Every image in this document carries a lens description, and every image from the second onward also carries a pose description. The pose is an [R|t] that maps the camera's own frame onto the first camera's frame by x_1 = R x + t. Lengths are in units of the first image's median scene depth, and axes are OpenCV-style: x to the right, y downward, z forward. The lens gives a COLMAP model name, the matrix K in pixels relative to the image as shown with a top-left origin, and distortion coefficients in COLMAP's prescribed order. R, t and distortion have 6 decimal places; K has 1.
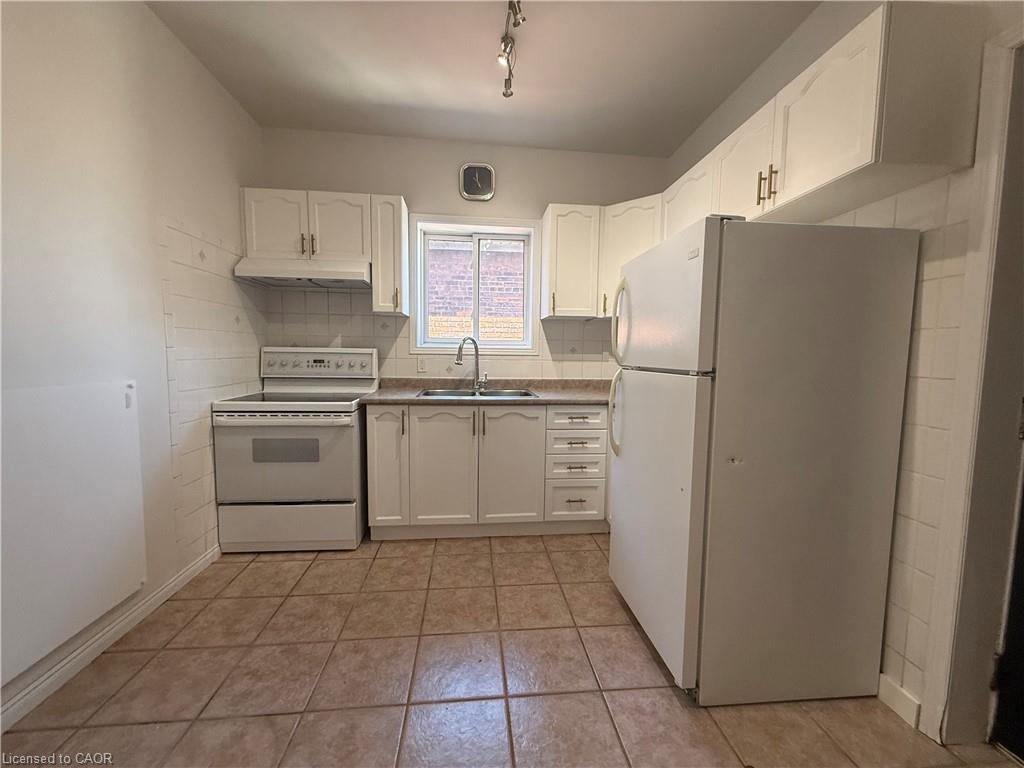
lens RADIAL K [[407.3, 0, 510.0], [0, 407.3, 384.4], [0, 0, 1]] dist [0.000797, -0.000569]
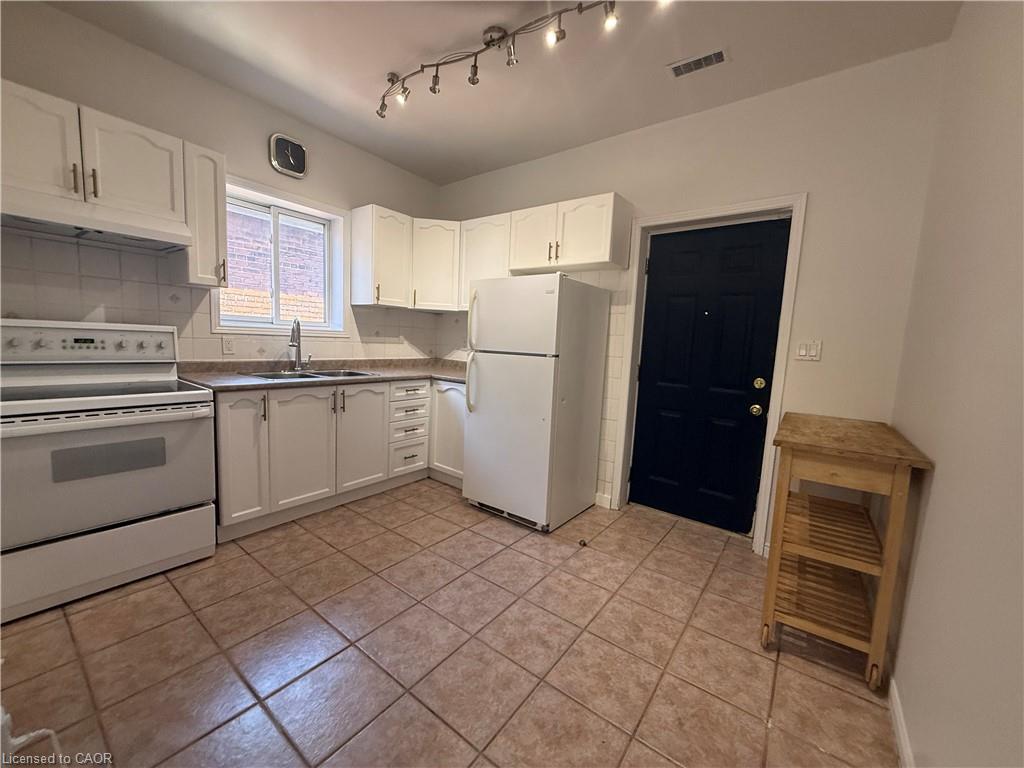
lens RADIAL K [[407.3, 0, 513.8], [0, 407.3, 383.4], [0, 0, 1]] dist [0.000797, -0.000569]
pose [[0.674400, -0.061467, 0.735803, -0.540452], [0.020478, 0.997703, 0.064577, -0.013127], [-0.738082, -0.028483, 0.674109, -0.070382]]
